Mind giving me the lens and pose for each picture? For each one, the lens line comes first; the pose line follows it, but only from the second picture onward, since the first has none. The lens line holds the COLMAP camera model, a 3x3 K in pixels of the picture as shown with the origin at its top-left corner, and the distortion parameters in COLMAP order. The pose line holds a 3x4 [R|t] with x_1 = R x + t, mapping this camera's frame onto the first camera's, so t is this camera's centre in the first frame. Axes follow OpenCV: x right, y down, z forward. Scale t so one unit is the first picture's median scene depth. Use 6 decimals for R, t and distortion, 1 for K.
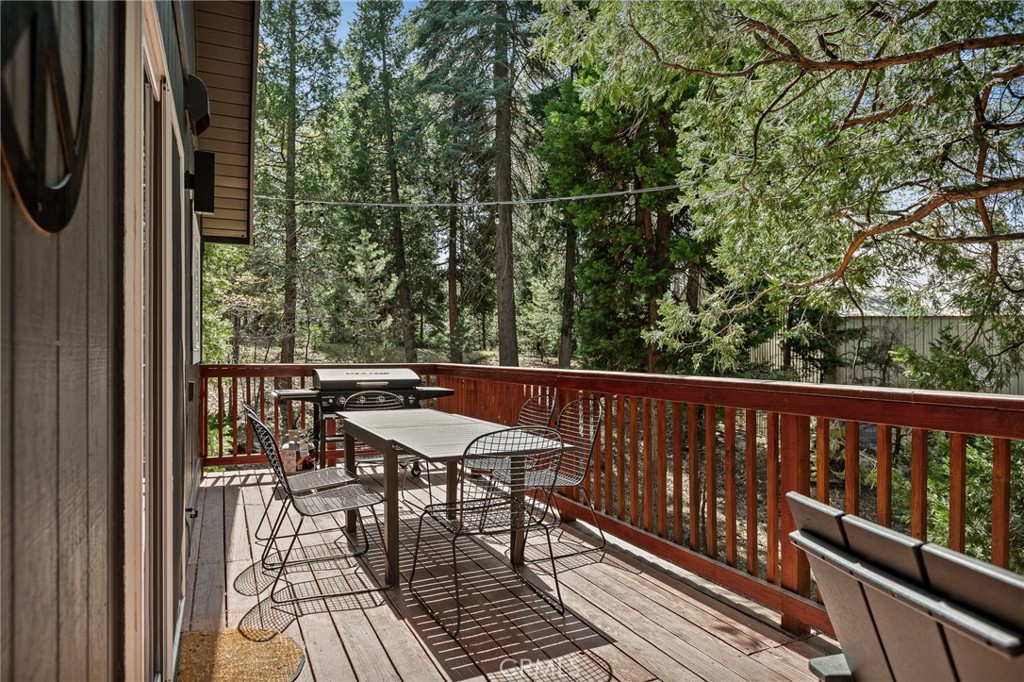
lens RADIAL K [[603.0, 0, 510.7], [0, 603.0, 346.4], [0, 0, 1]] dist [0.000908, 0.001013]
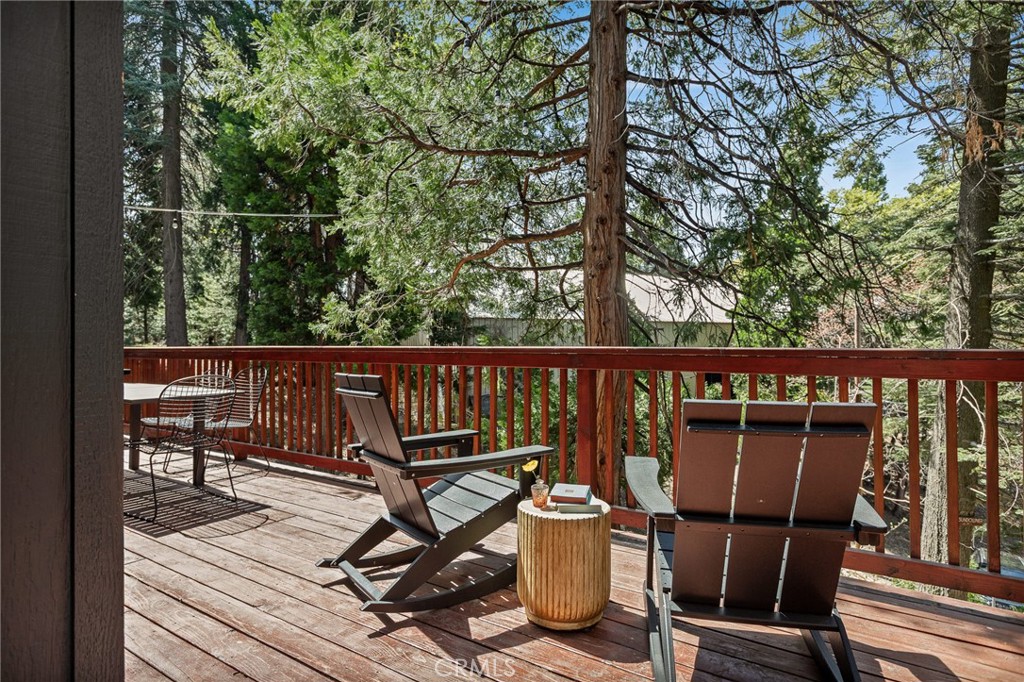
lens RADIAL K [[554.3, 0, 516.6], [0, 554.3, 341.2], [0, 0, 1]] dist [-0.001552, -0.001079]
pose [[0.851229, 0.000265, 0.524794, -0.009212], [0.001872, 0.999992, -0.003541, 0.009710], [-0.524791, 0.003997, 0.851222, -0.114730]]
